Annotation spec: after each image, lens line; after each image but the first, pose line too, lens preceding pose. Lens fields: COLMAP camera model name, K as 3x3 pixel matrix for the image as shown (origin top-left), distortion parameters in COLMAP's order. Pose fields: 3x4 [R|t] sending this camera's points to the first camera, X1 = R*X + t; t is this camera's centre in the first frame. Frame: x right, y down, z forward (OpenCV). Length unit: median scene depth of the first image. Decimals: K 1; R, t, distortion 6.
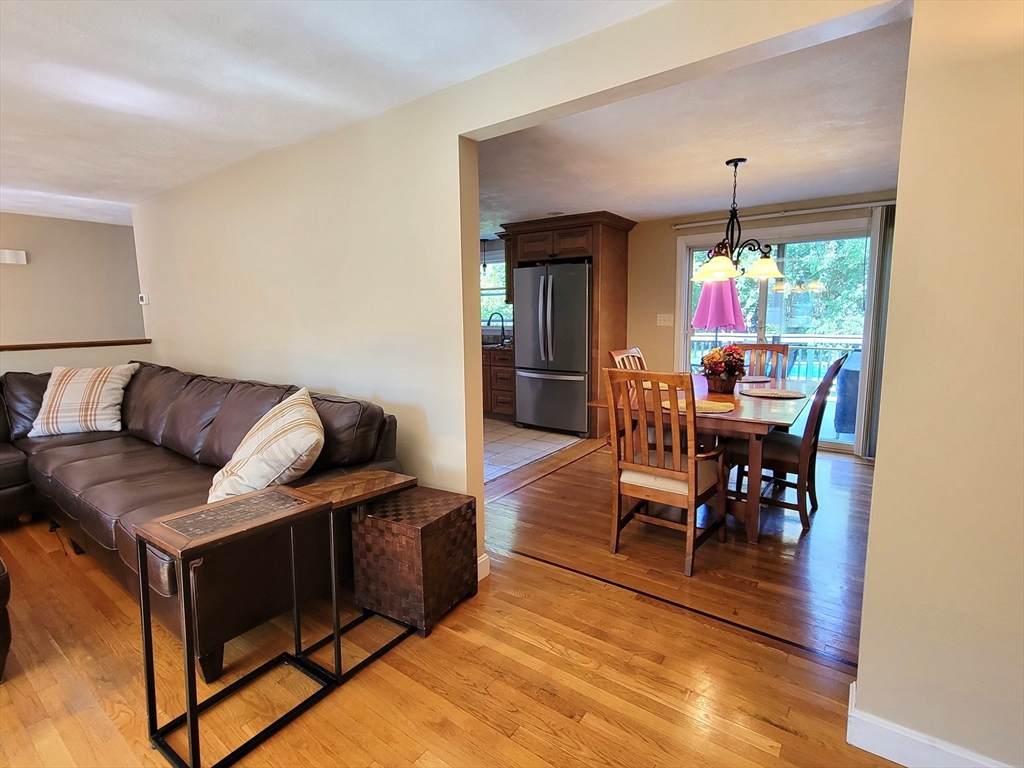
lens RADIAL K [[494.0, 0, 510.0], [0, 494.0, 378.5], [0, 0, 1]] dist [0.000784, -0.002587]
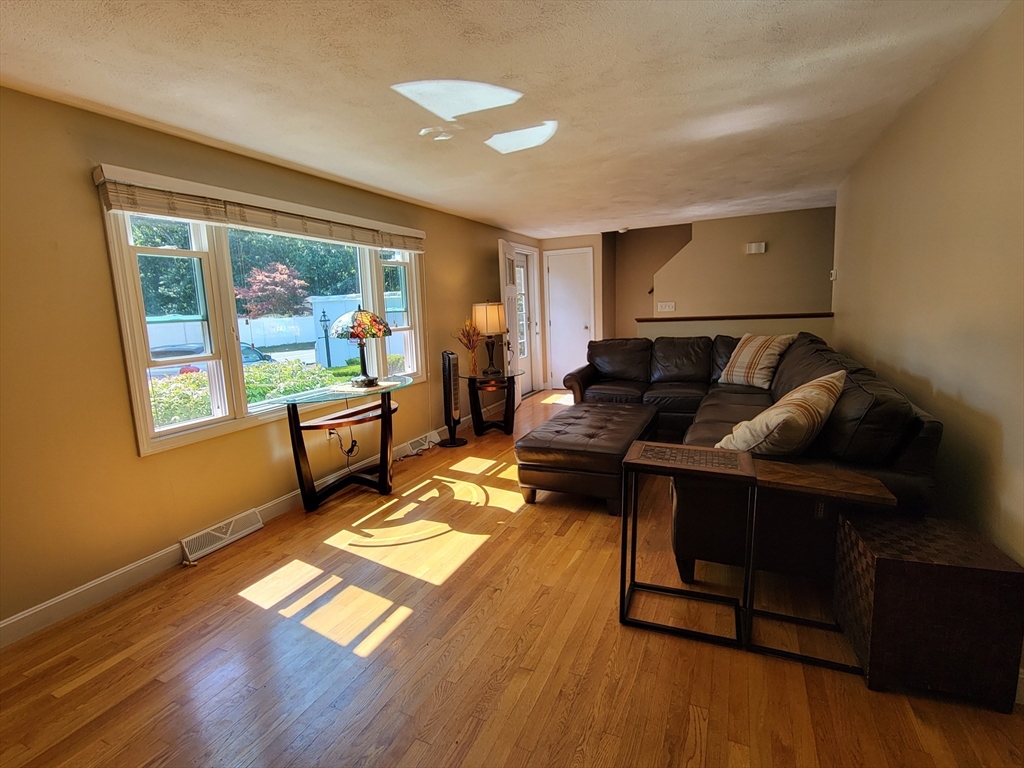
lens RADIAL K [[494.0, 0, 510.8], [0, 494.0, 384.6], [0, 0, 1]] dist [0.000784, -0.002587]
pose [[0.197945, 0.157431, -0.967488, 0.414228], [-0.086874, 0.985952, 0.142661, -0.037743], [0.976356, 0.055811, 0.208841, 0.216334]]
